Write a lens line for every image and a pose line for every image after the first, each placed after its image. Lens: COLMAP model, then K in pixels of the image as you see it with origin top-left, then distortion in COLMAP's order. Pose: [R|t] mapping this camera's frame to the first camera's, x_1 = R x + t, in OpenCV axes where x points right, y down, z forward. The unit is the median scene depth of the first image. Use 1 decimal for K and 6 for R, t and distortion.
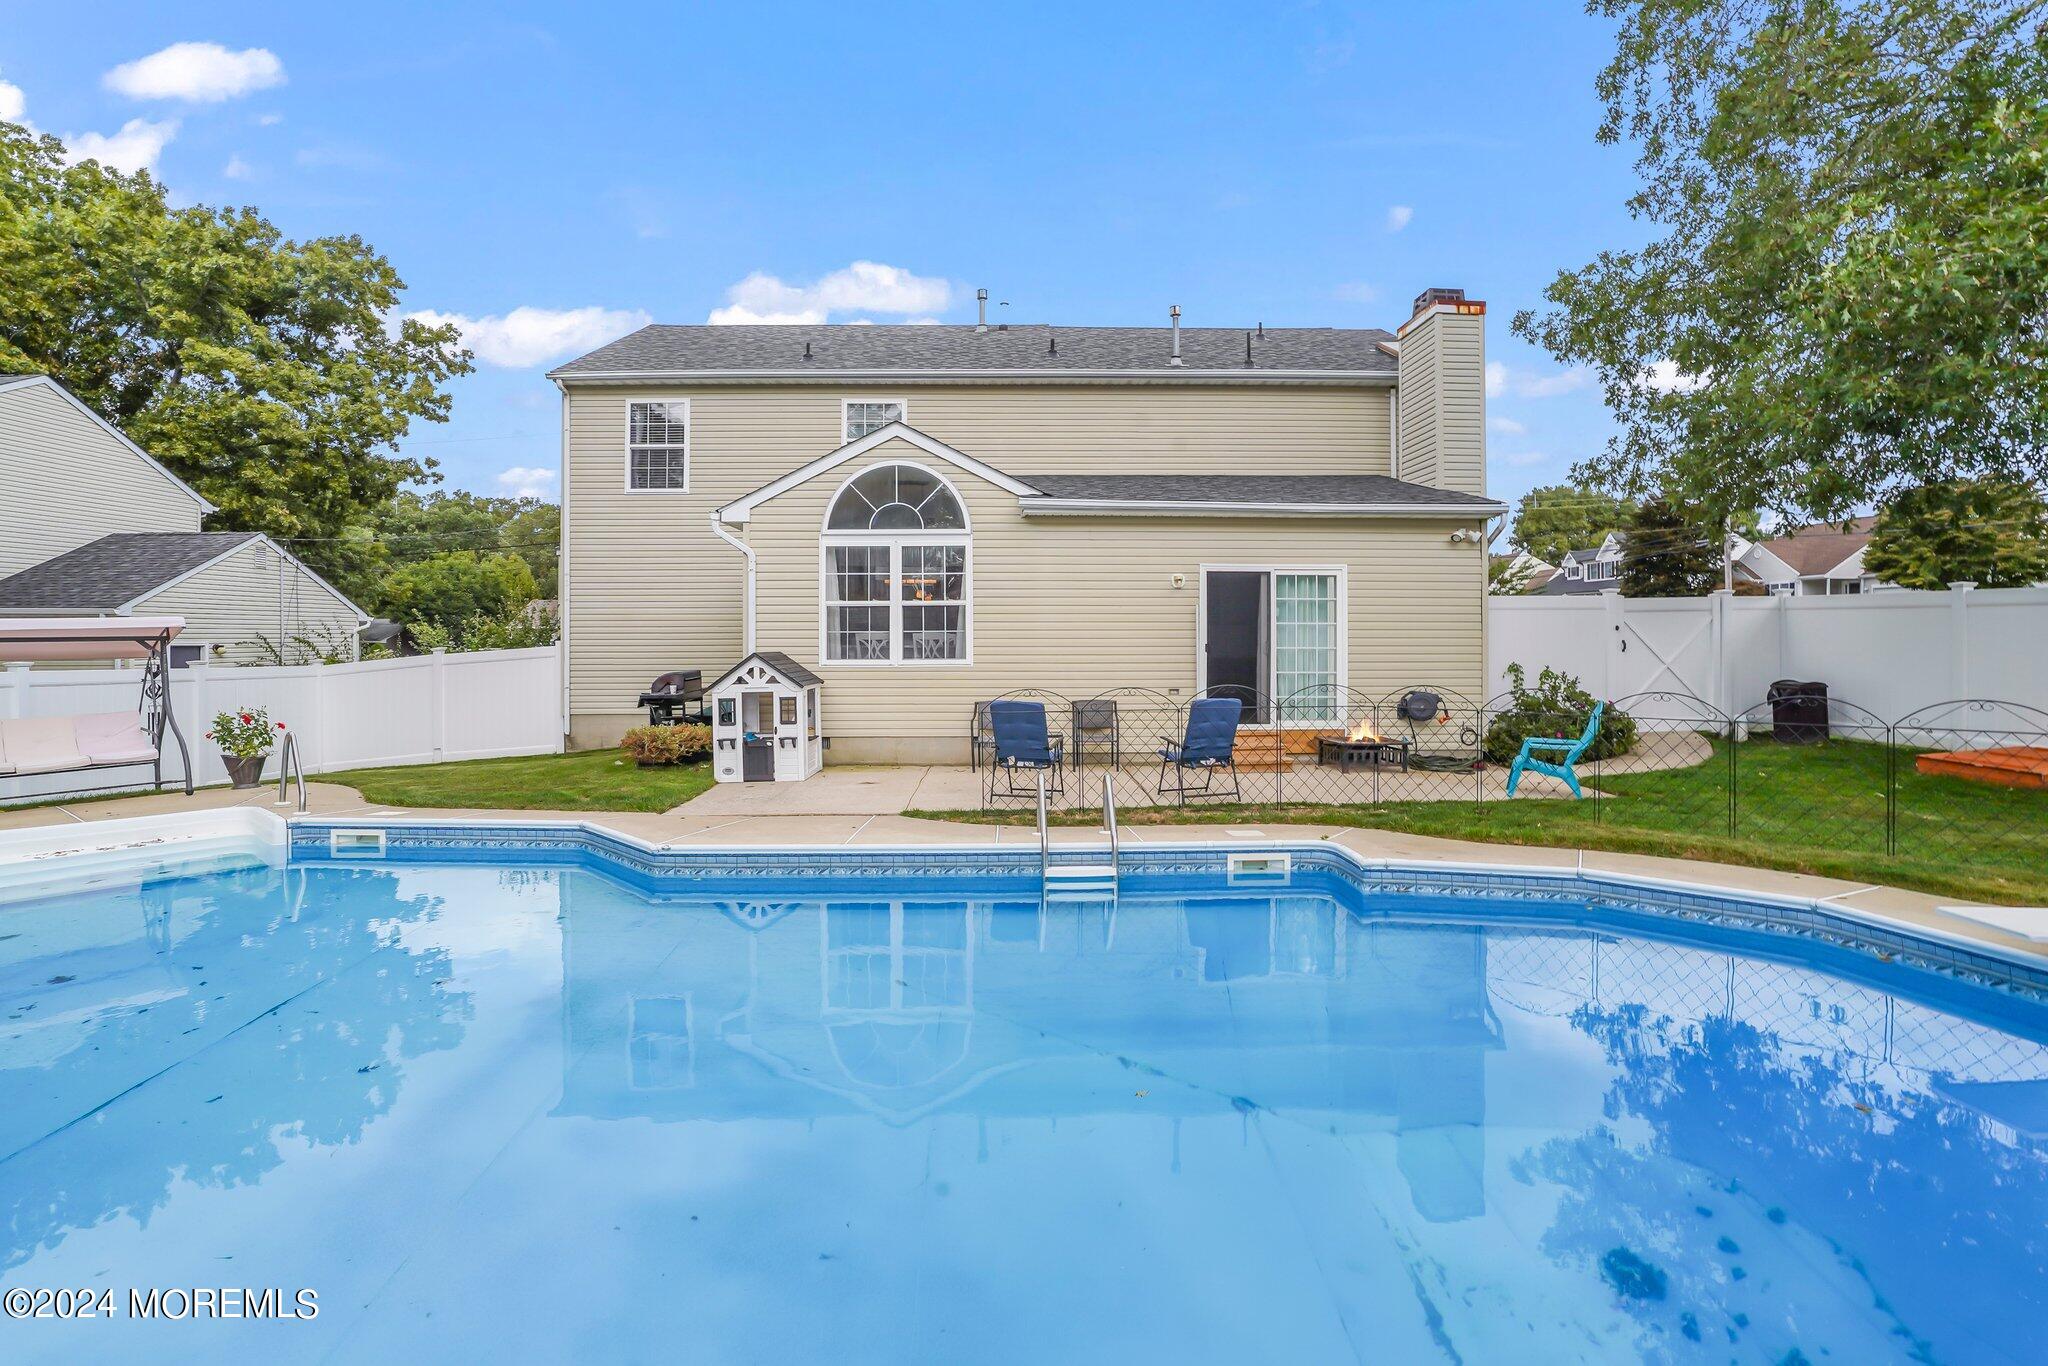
lens RADIAL K [[936.7, 0, 1024.5], [0, 936.7, 677.4], [0, 0, 1]] dist [-0.053606, 0.019560]
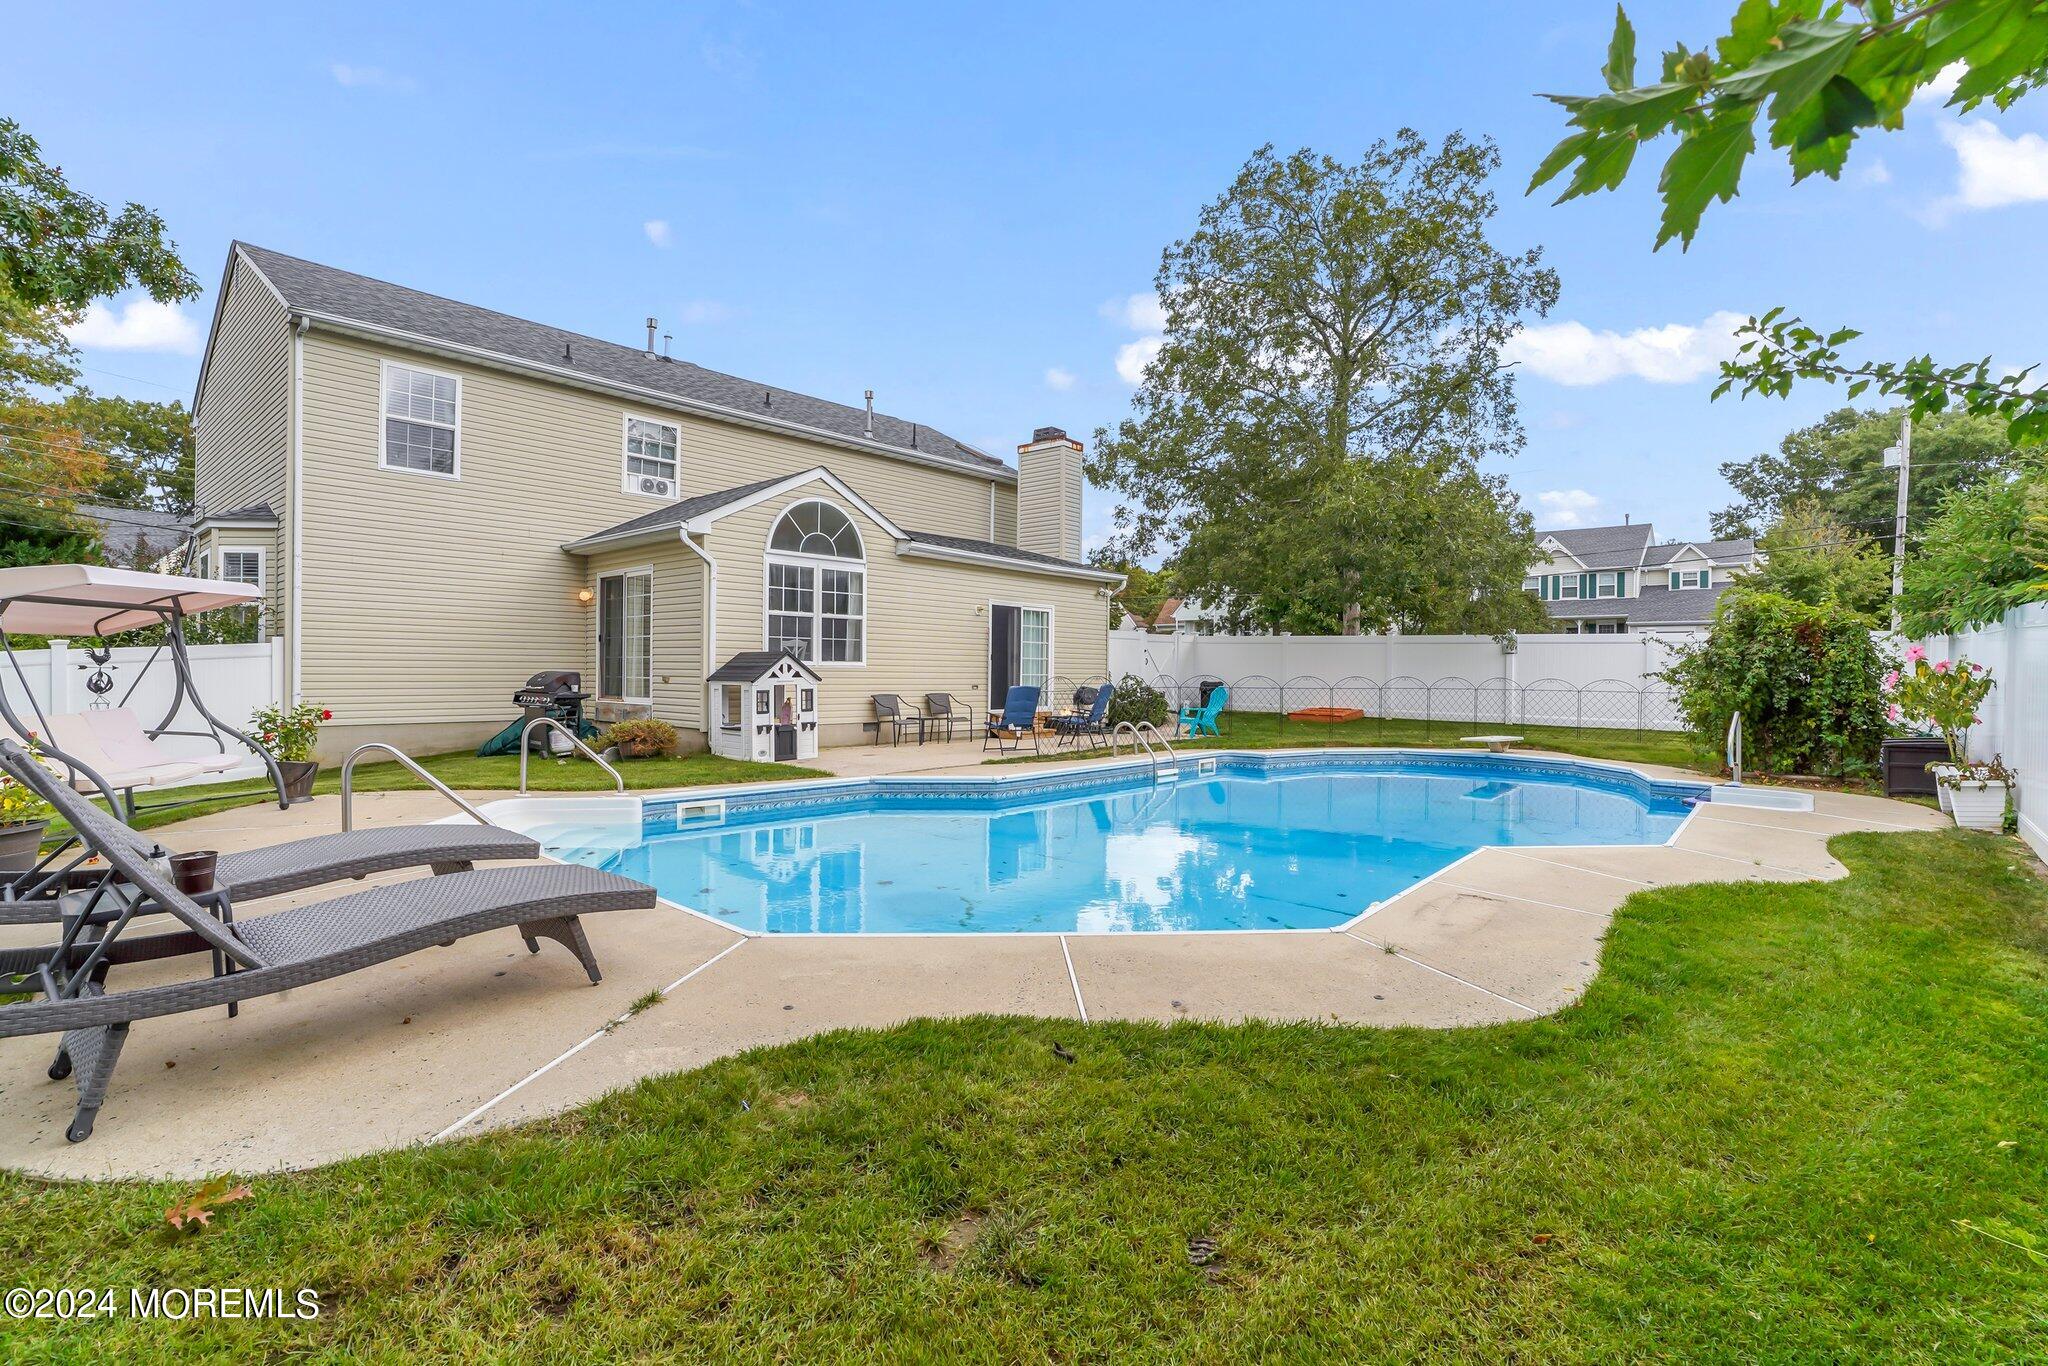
lens RADIAL K [[936.7, 0, 1024.5], [0, 936.7, 677.4], [0, 0, 1]] dist [-0.053606, 0.019560]
pose [[0.679928, 0.005312, 0.733260, -0.847487], [0.015235, 0.999656, -0.021369, 0.032355], [-0.733121, 0.025701, 0.679613, -0.024062]]
